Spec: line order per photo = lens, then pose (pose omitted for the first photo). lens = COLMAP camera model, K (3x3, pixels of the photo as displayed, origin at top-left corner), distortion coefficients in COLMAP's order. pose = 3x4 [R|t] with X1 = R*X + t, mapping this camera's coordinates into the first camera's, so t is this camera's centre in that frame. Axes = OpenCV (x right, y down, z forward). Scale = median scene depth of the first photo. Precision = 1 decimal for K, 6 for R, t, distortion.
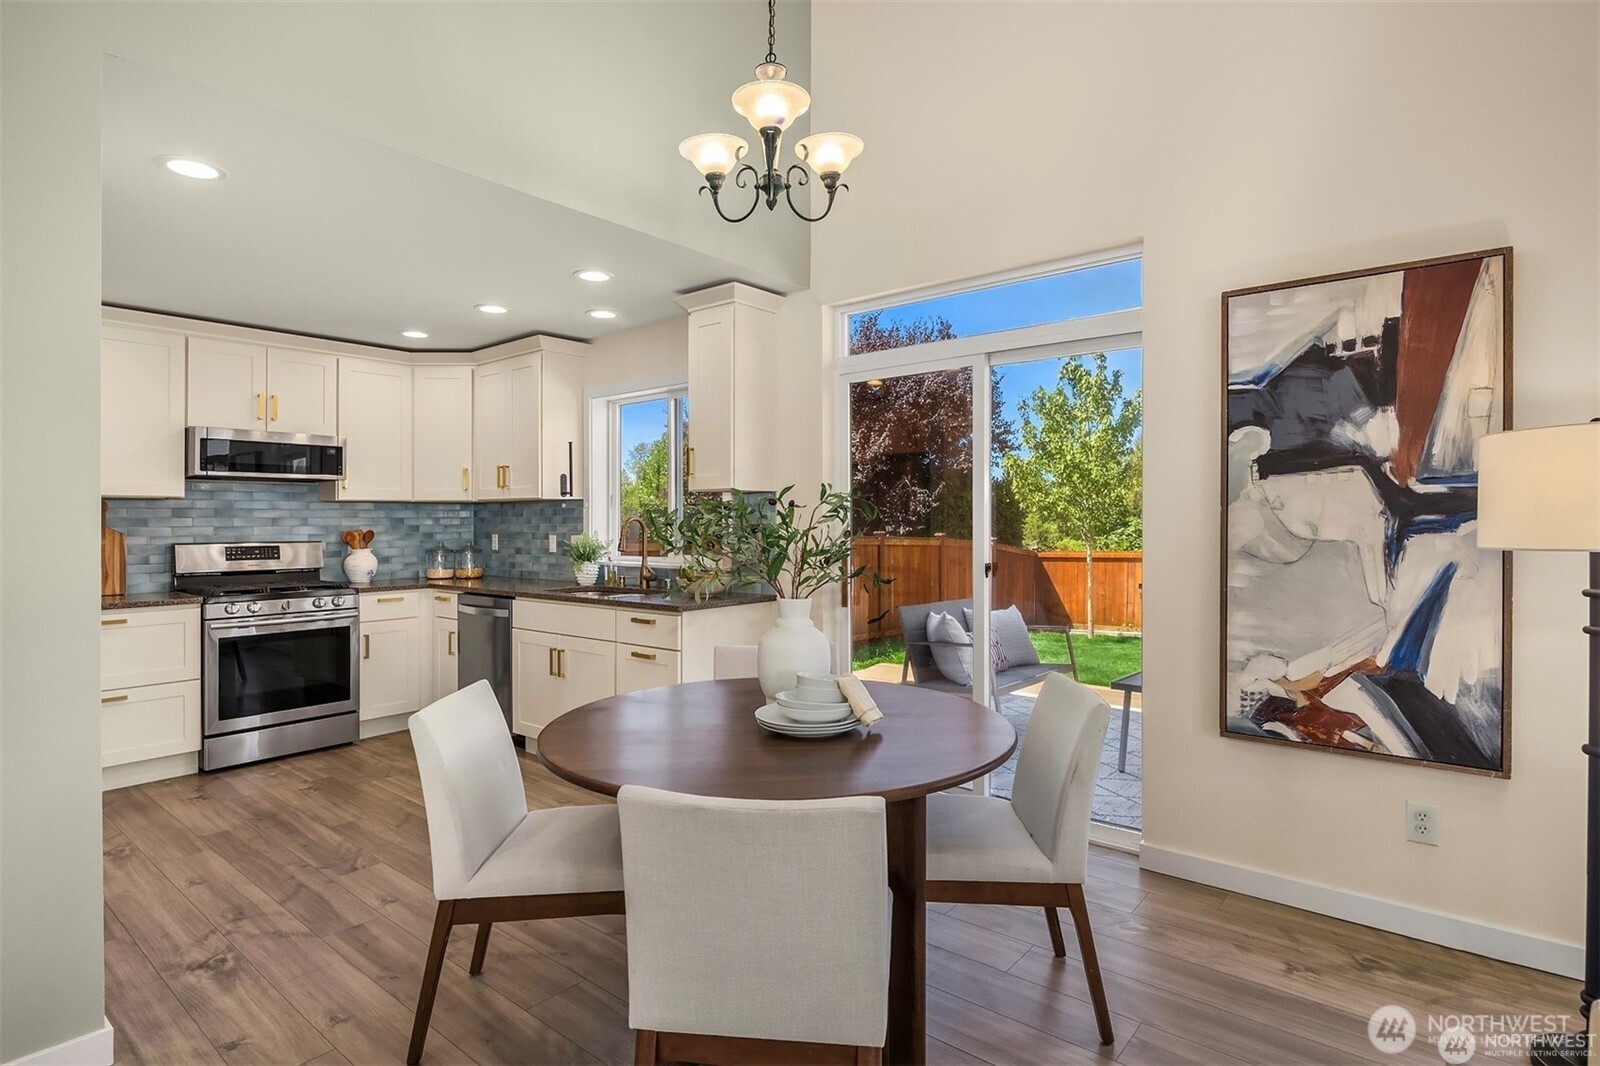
lens RADIAL K [[903.1, 0, 781.1], [0, 903.1, 518.2], [0, 0, 1]] dist [-0.020835, 0.011568]
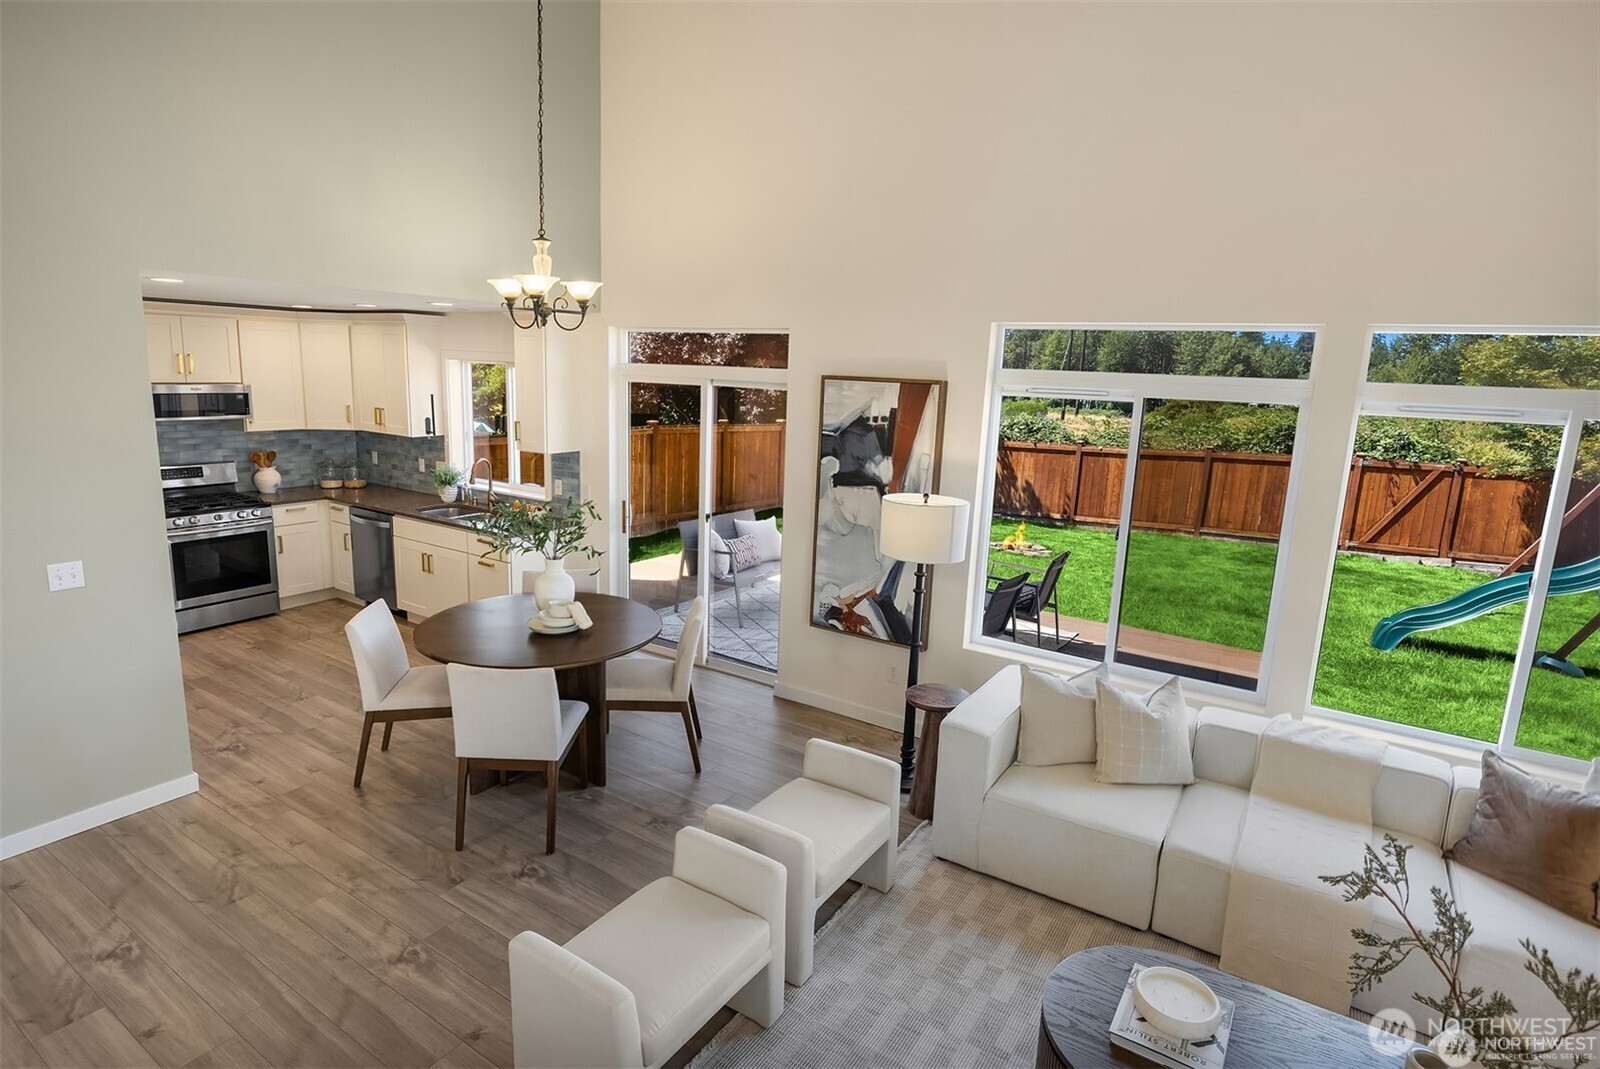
lens RADIAL K [[903.1, 0, 802.0], [0, 903.1, 556.6], [0, 0, 1]] dist [-0.020835, 0.011568]
pose [[0.989685, 0.012989, 0.142671, 0.138773], [-0.043263, 0.976482, 0.211213, -0.178956], [-0.136572, -0.215207, 0.966971, -0.470214]]
